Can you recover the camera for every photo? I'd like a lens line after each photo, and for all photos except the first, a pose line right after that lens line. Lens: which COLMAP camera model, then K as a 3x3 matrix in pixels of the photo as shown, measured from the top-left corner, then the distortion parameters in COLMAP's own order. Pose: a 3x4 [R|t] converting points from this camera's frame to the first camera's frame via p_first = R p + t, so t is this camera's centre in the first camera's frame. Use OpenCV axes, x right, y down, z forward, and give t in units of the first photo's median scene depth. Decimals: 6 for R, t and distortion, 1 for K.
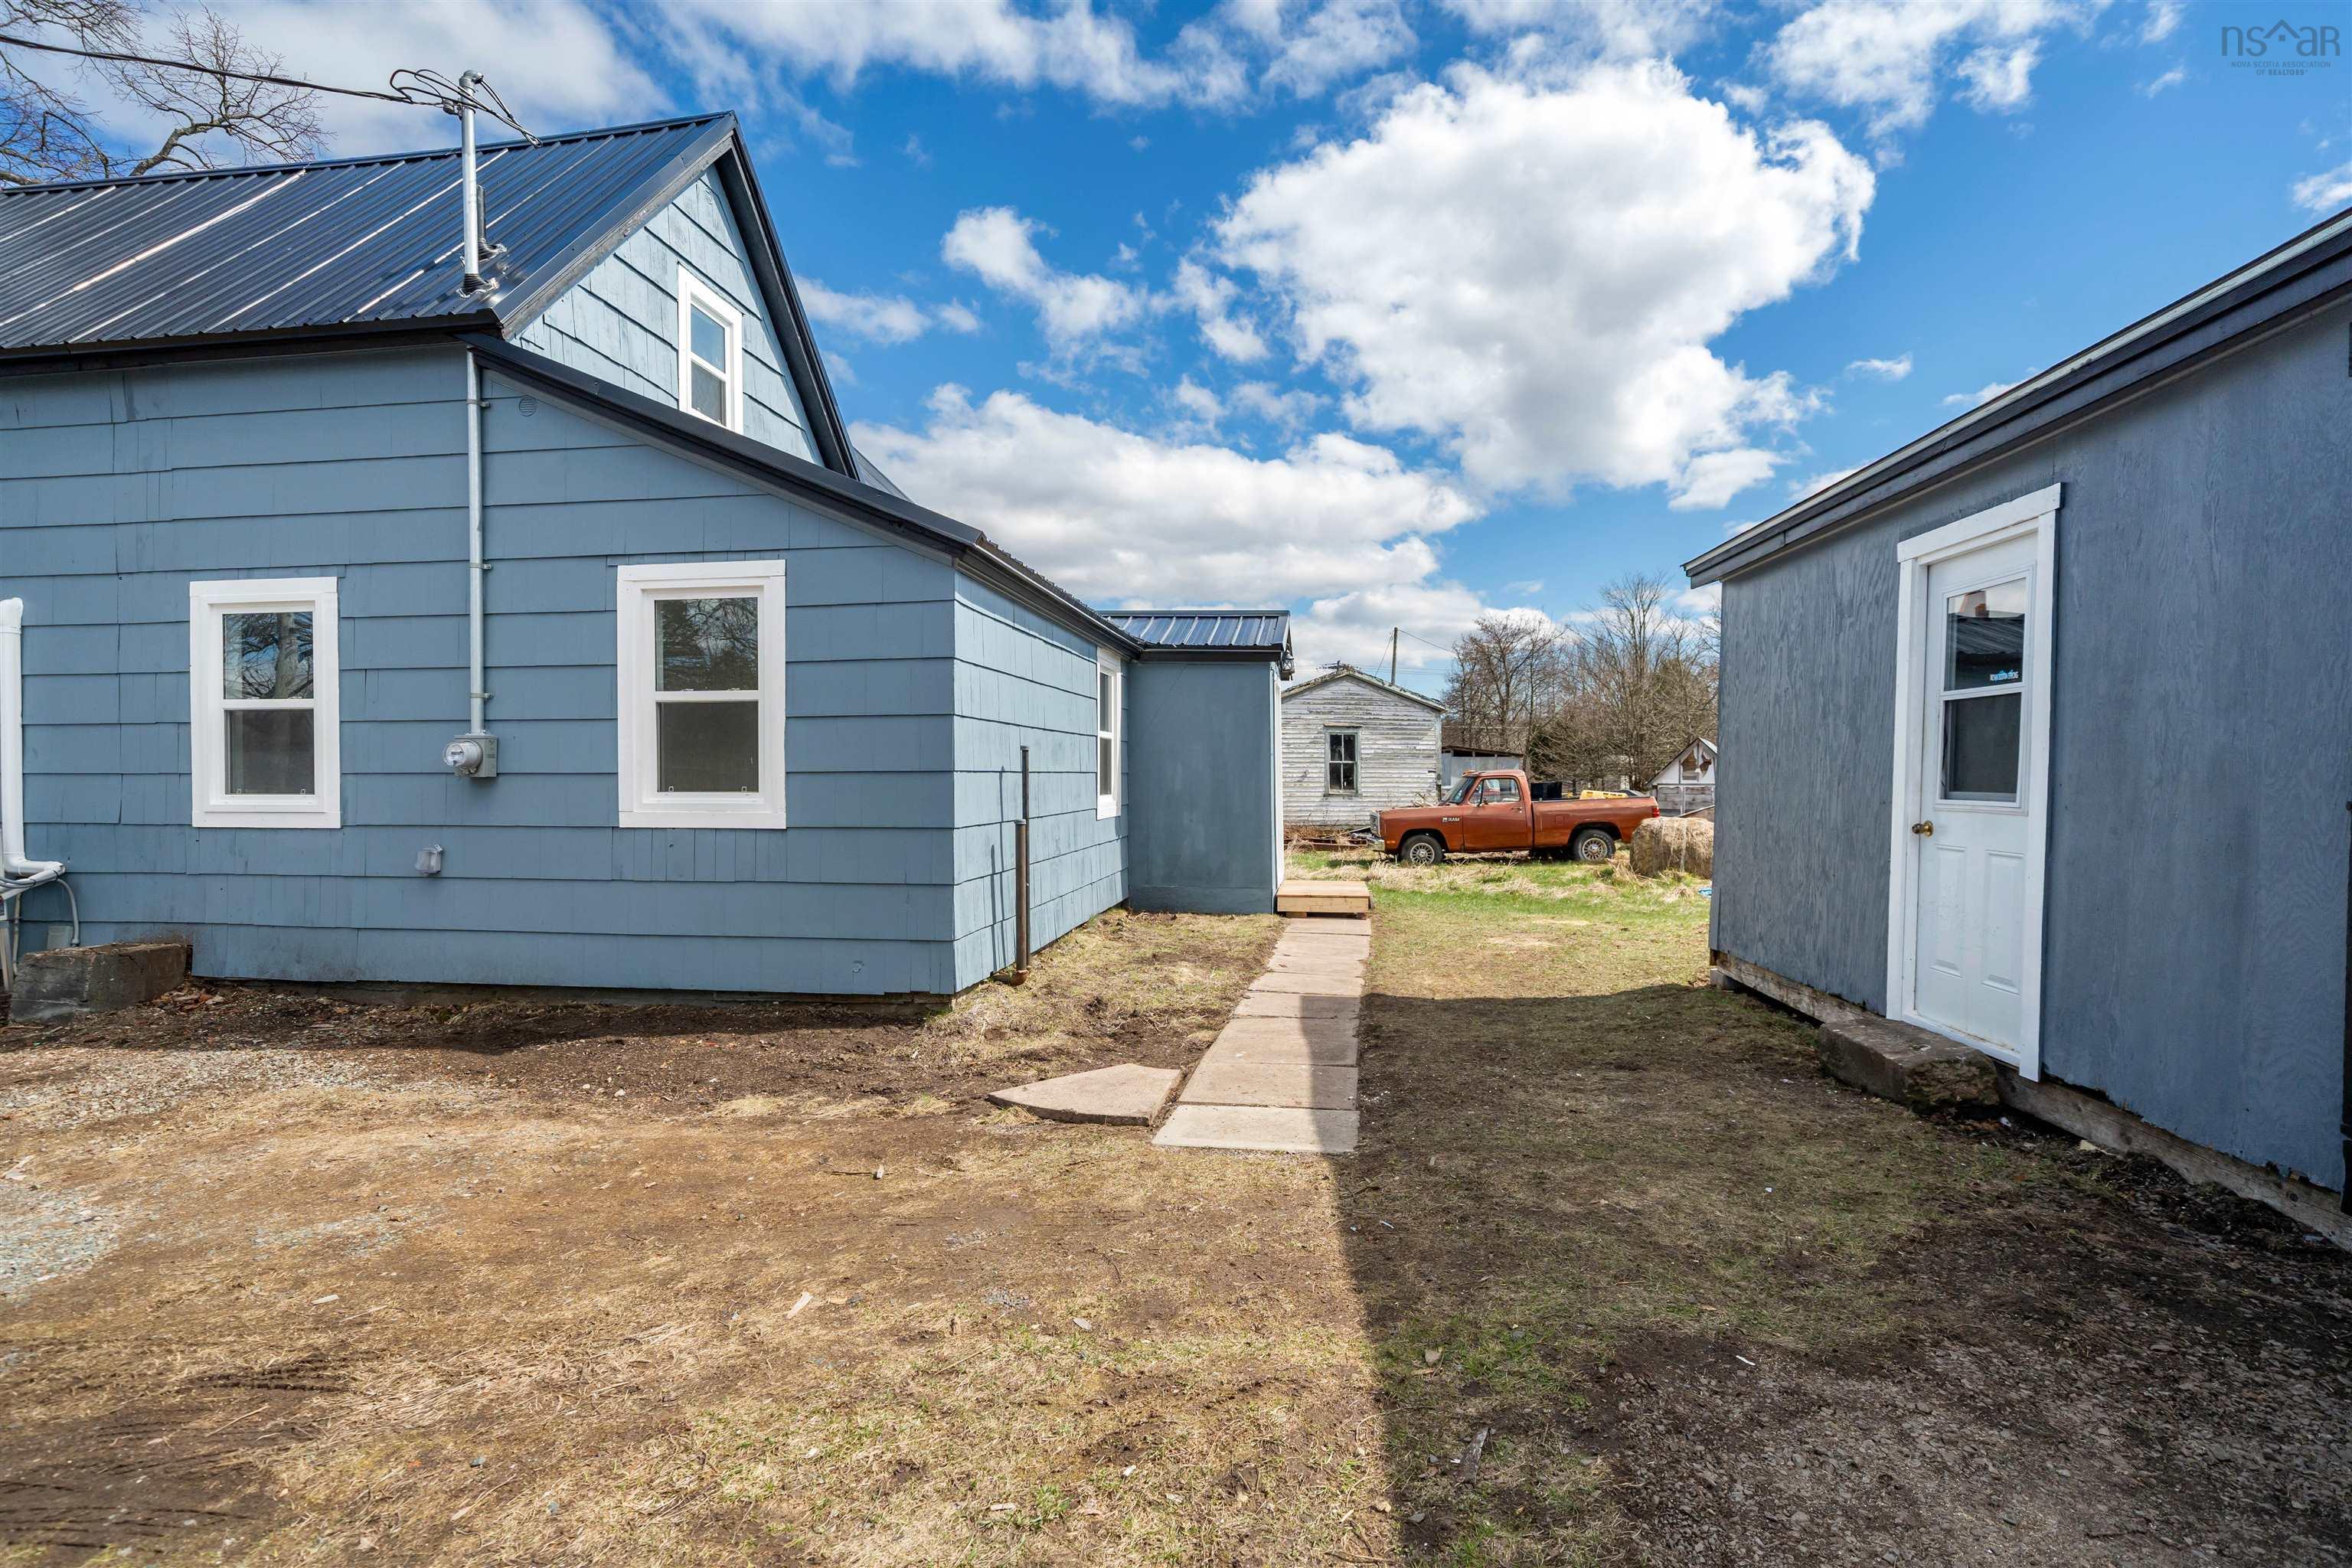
lens RADIAL K [[1096.4, 0, 1176.3], [0, 1096.4, 790.4], [0, 0, 1]] dist [0.001001, 0.000041]
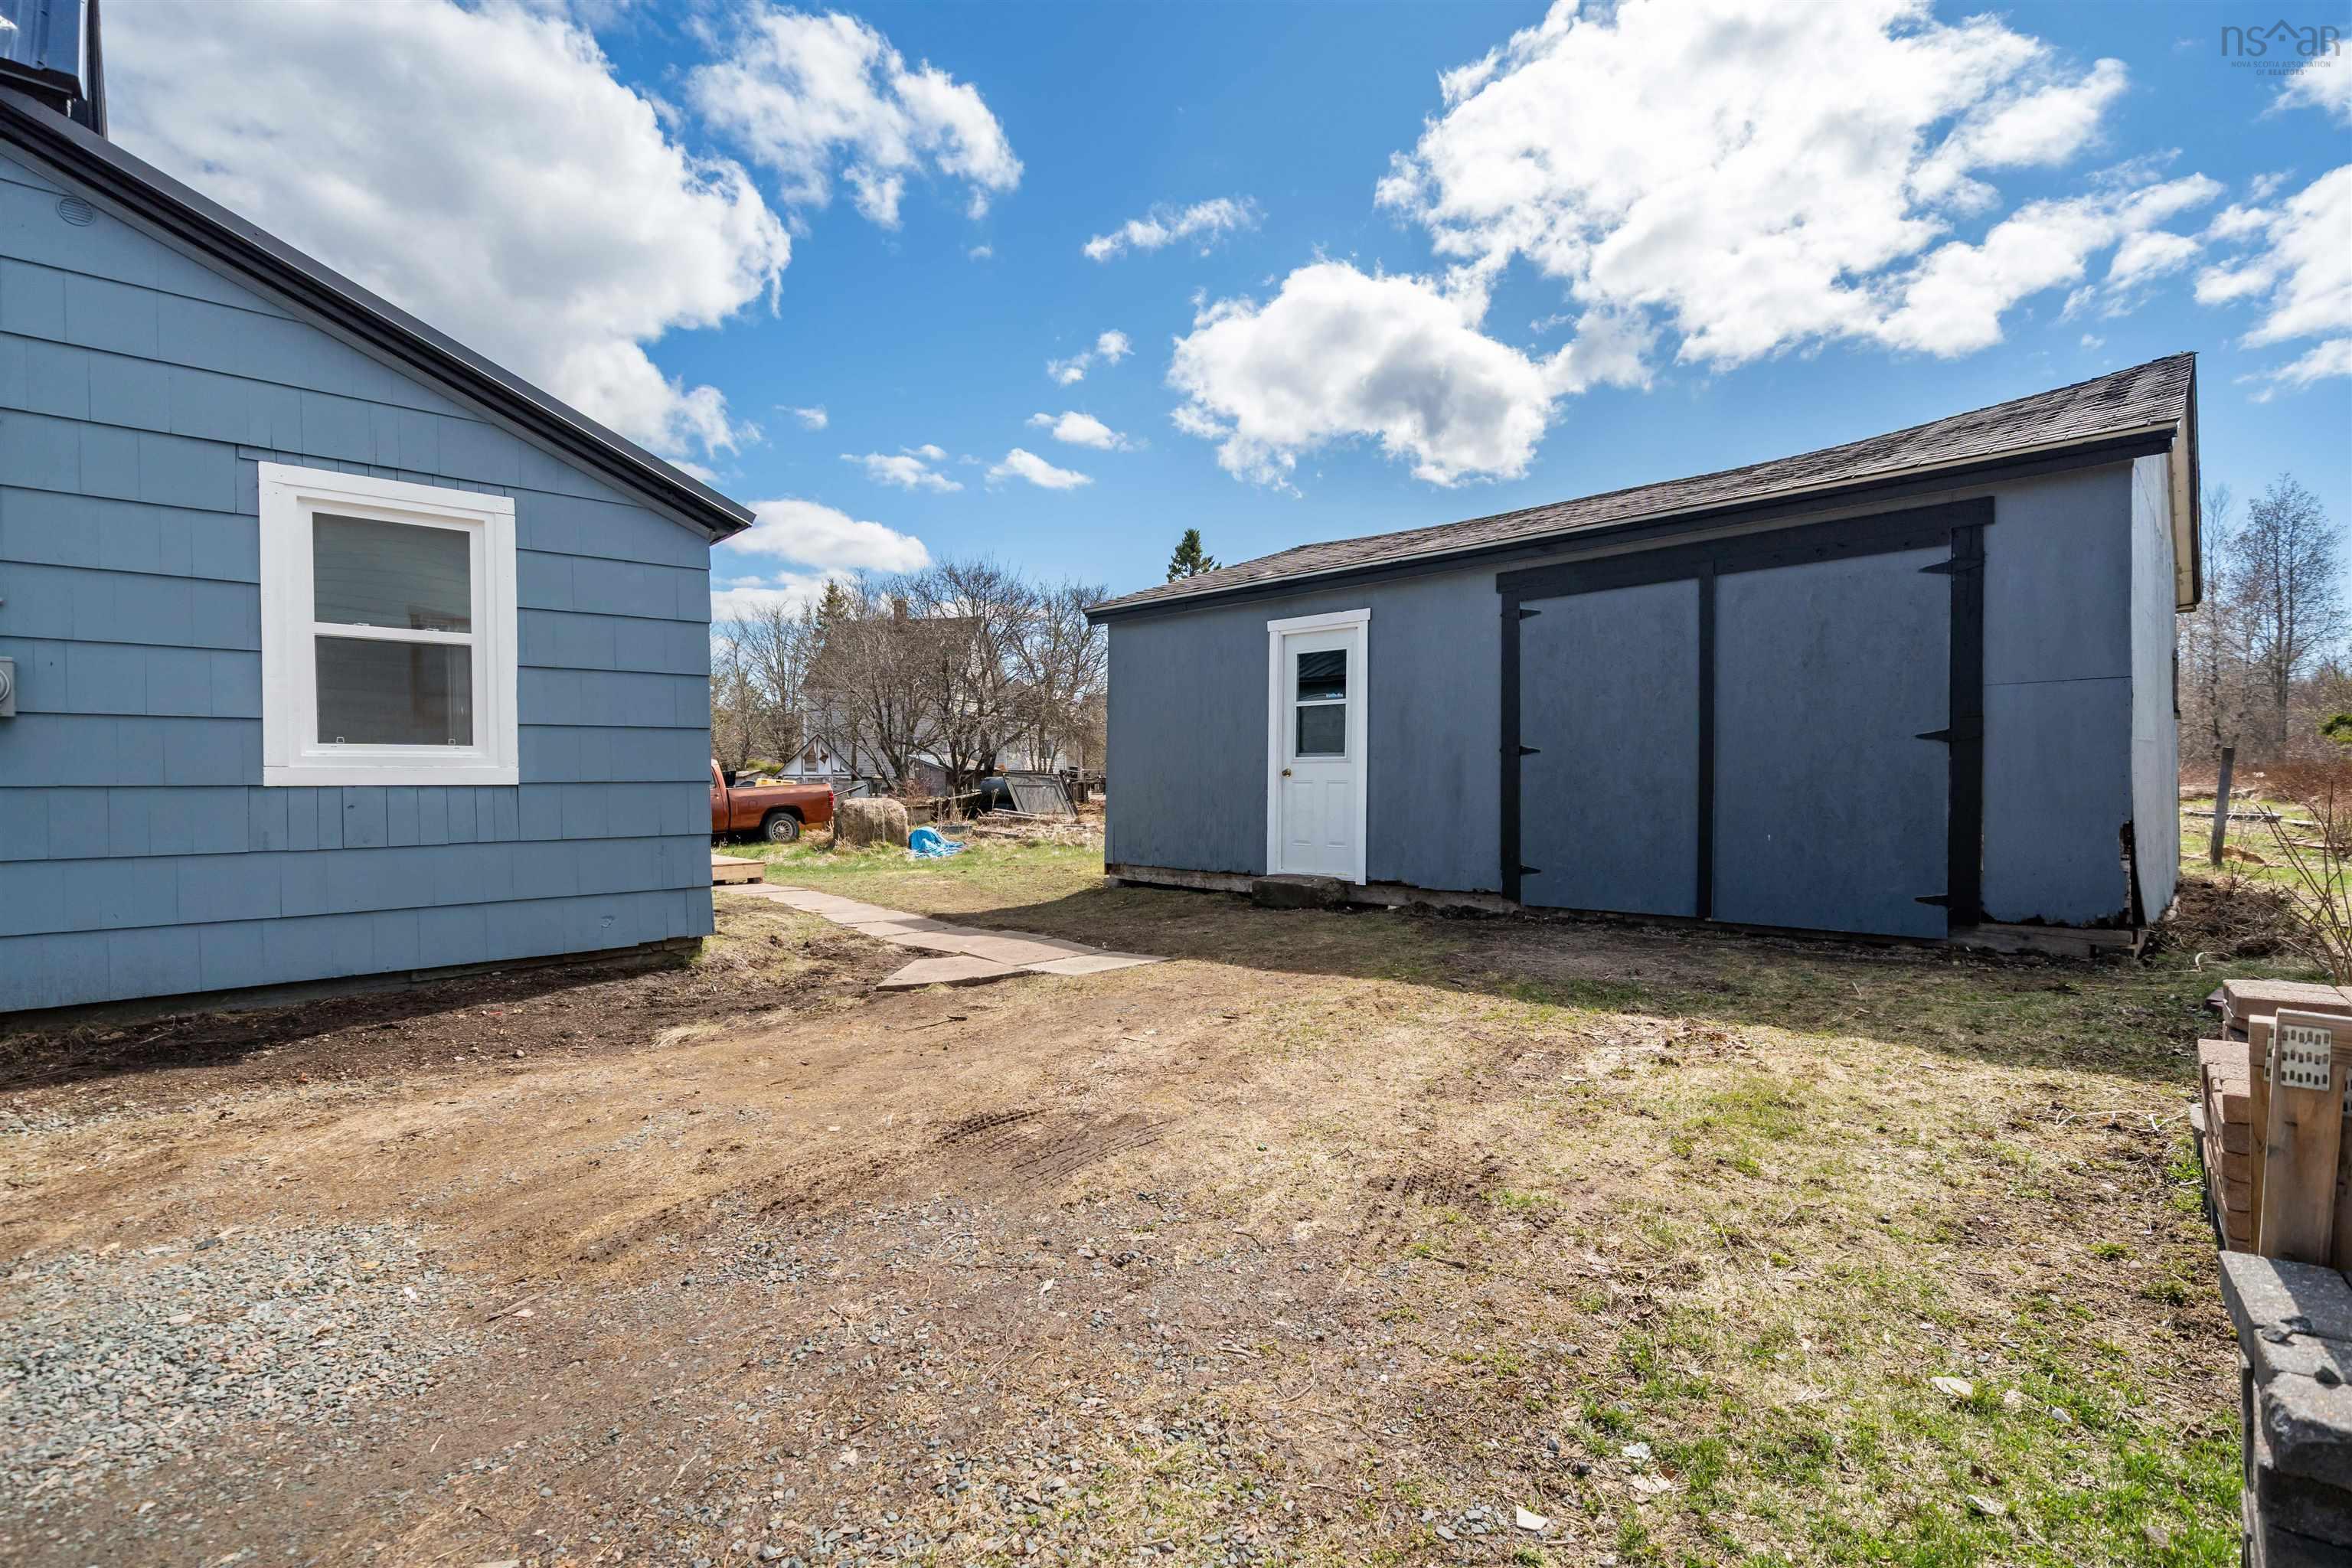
lens RADIAL K [[1096.4, 0, 1182.6], [0, 1096.4, 800.0], [0, 0, 1]] dist [0.001001, 0.000041]
pose [[0.617448, -0.017919, 0.786407, -0.729074], [0.013127, 0.999836, 0.012475, 0.043037], [-0.786502, 0.002621, 0.617582, -0.030744]]
